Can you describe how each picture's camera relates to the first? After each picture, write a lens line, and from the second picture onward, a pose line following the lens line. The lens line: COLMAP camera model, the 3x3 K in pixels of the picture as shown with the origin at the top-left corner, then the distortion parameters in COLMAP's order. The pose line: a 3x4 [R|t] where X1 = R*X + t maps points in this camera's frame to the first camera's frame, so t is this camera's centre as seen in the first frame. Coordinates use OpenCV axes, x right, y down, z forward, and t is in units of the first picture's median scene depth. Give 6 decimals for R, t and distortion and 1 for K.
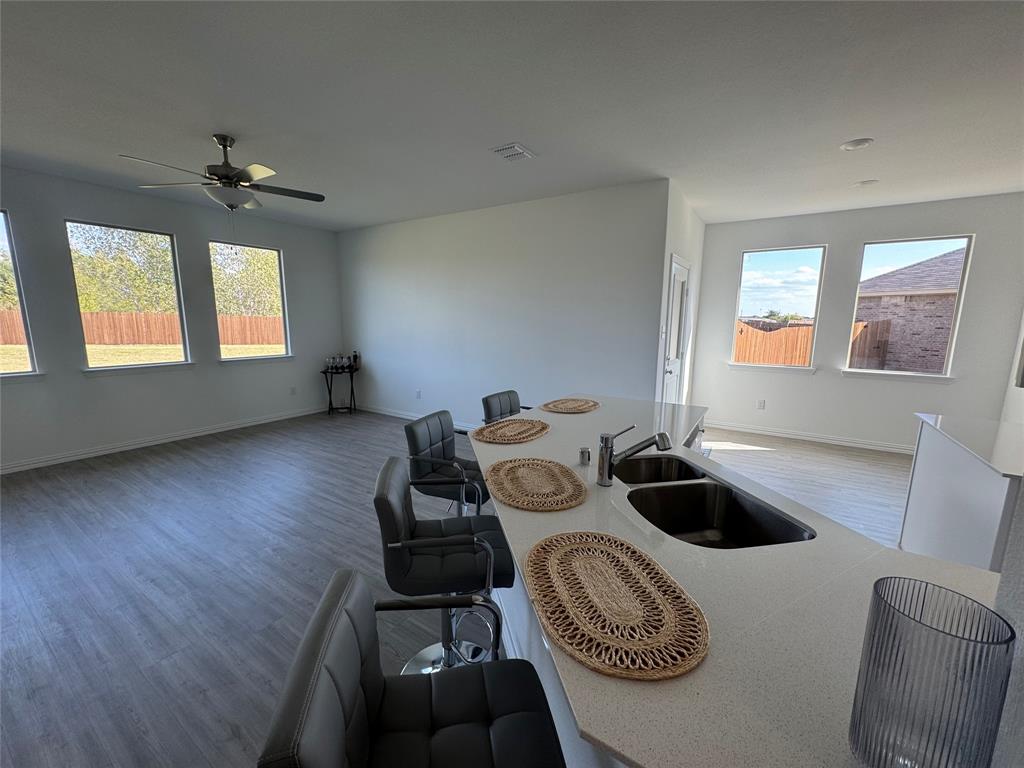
lens RADIAL K [[410.5, 0, 513.6], [0, 410.5, 387.1], [0, 0, 1]] dist [-0.001725, 0.001094]
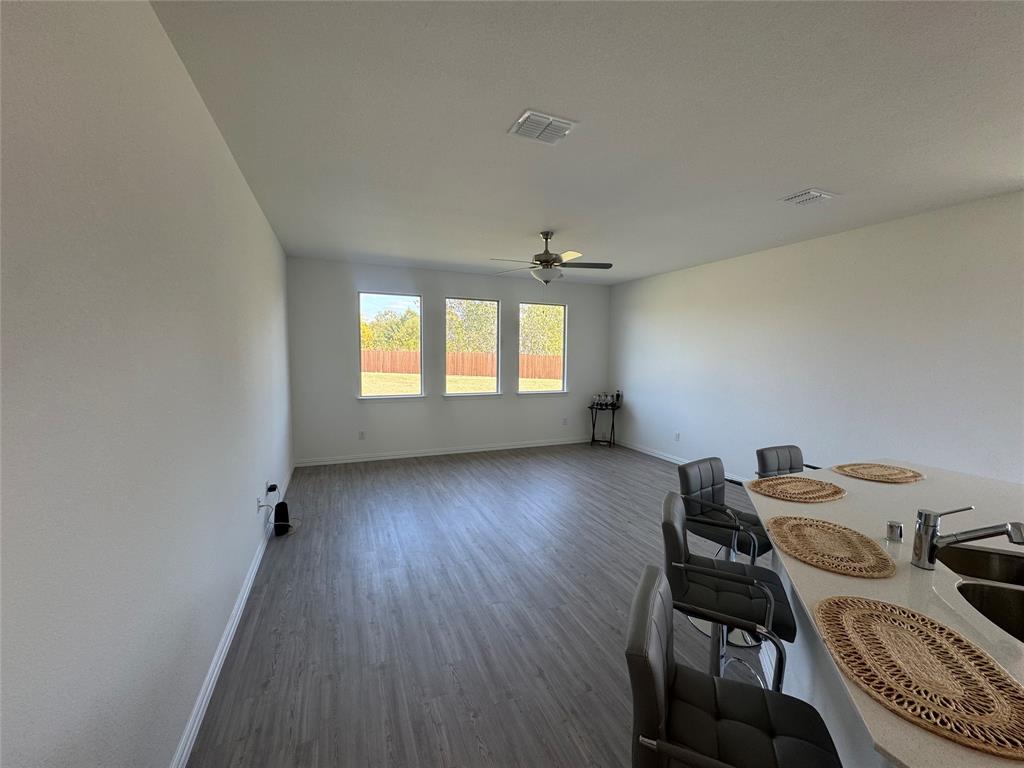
lens RADIAL K [[410.5, 0, 510.0], [0, 410.5, 385.2], [0, 0, 1]] dist [-0.001725, 0.001094]
pose [[0.825538, 0.043269, -0.562686, -0.024333], [-0.095932, 0.993305, -0.064362, -0.009453], [0.556134, 0.107113, 0.824162, -0.191382]]
